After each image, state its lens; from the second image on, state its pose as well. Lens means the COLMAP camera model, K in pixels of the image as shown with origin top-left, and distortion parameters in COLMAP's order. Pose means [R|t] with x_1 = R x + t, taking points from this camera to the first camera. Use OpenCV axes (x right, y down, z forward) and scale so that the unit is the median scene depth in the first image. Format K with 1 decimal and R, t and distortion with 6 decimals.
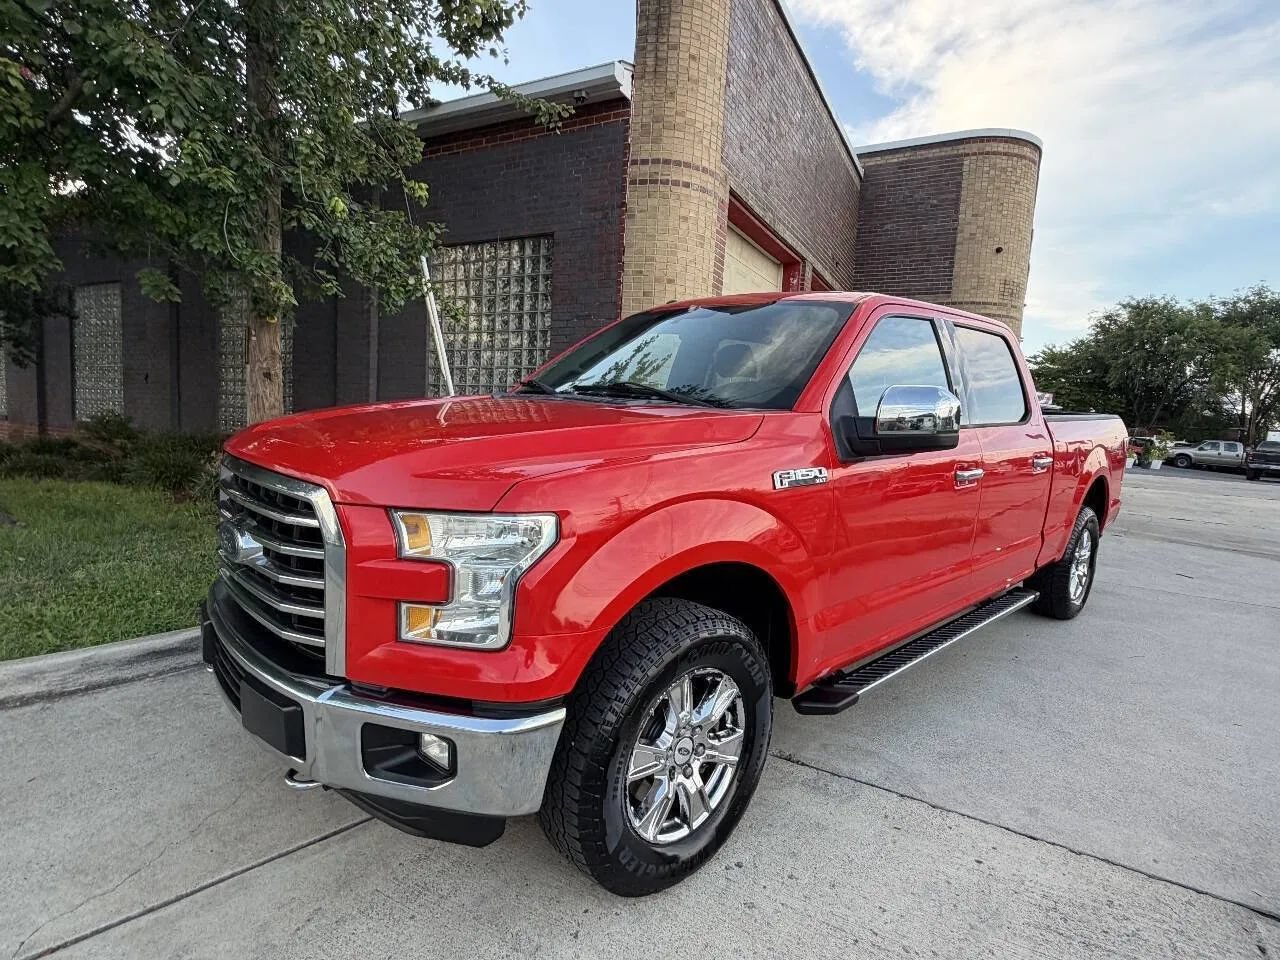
lens RADIAL K [[676.1, 0, 638.4], [0, 676.1, 475.2], [0, 0, 1]] dist [0.005745, -0.001575]
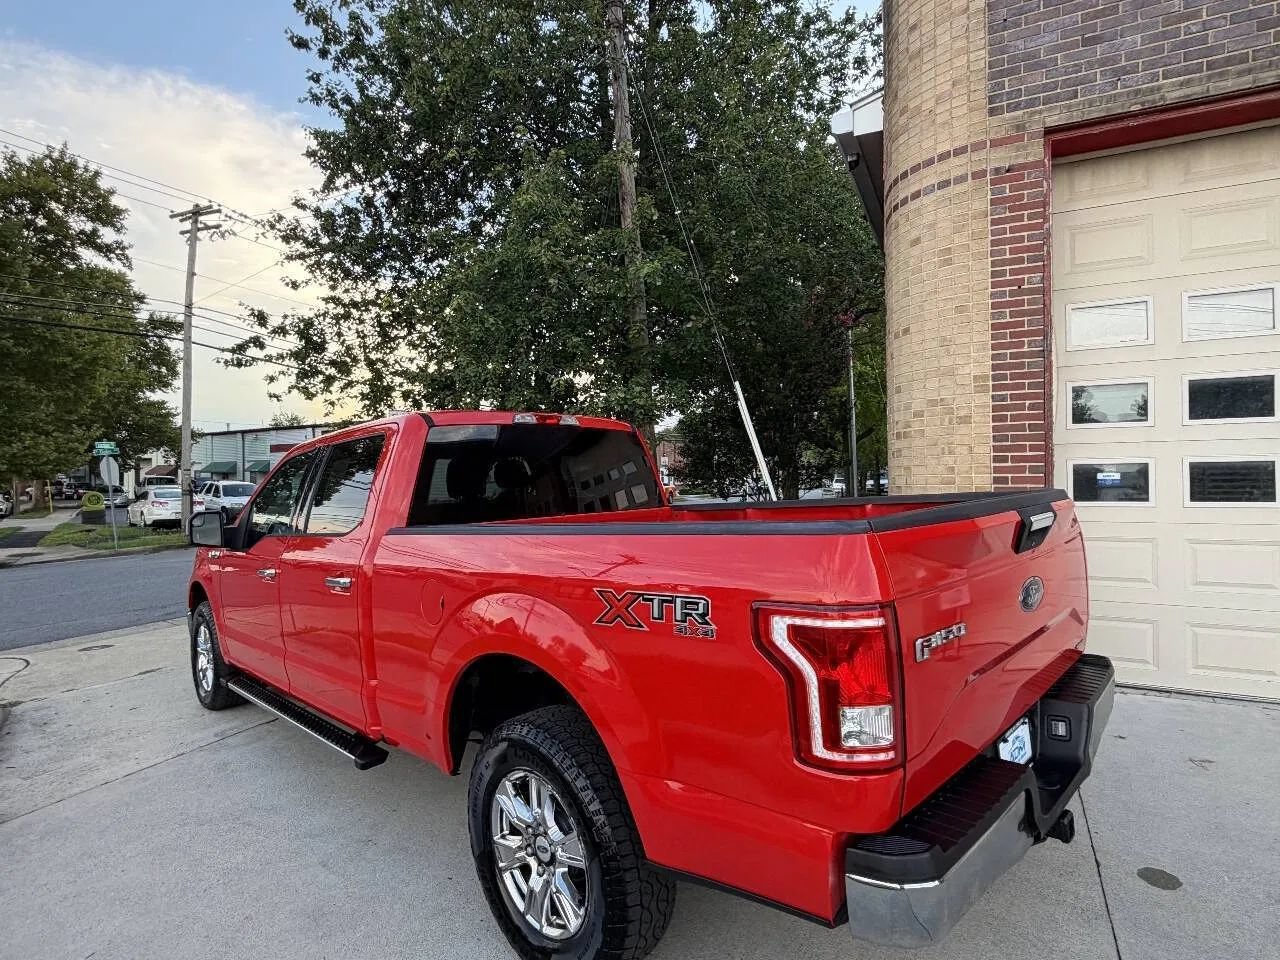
lens RADIAL K [[676.1, 0, 629.9], [0, 676.1, 478.7], [0, 0, 1]] dist [0.005745, -0.001575]
pose [[0.022887, -0.053295, -0.998317, 1.229356], [-0.073032, 0.995821, -0.054836, -0.107875], [0.997067, 0.074164, 0.018899, 1.131949]]
